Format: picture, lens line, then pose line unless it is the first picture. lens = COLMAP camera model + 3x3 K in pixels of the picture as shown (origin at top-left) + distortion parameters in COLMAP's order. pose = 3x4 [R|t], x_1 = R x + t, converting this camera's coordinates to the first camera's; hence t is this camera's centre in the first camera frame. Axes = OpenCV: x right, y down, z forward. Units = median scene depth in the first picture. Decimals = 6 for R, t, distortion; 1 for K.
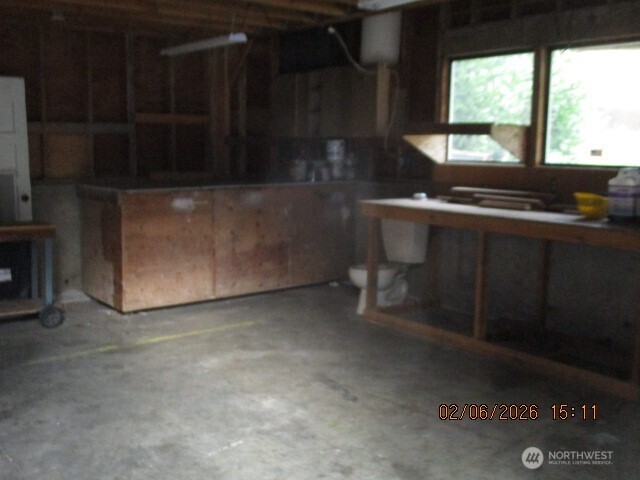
lens RADIAL K [[700.7, 0, 321.9], [0, 700.7, 222.3], [0, 0, 1]] dist [-0.026700, 0.020390]
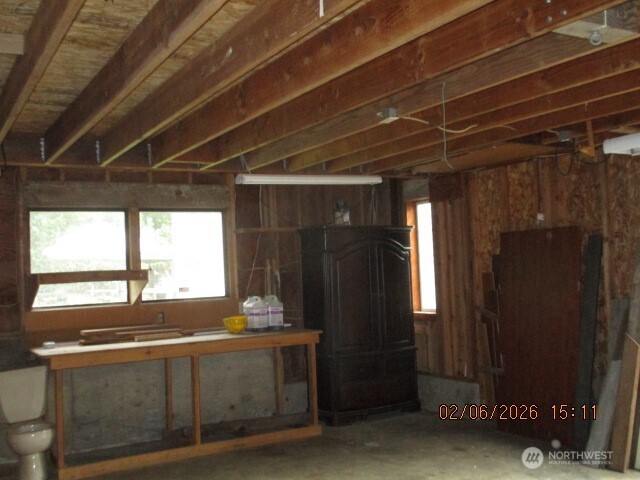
lens RADIAL K [[700.7, 0, 321.9], [0, 700.7, 222.3], [0, 0, 1]] dist [-0.026700, 0.020390]
pose [[0.130146, 0.052268, 0.990116, -0.873806], [0.159947, 0.984423, -0.072991, -0.081216], [-0.978509, 0.167866, 0.119759, 0.522578]]
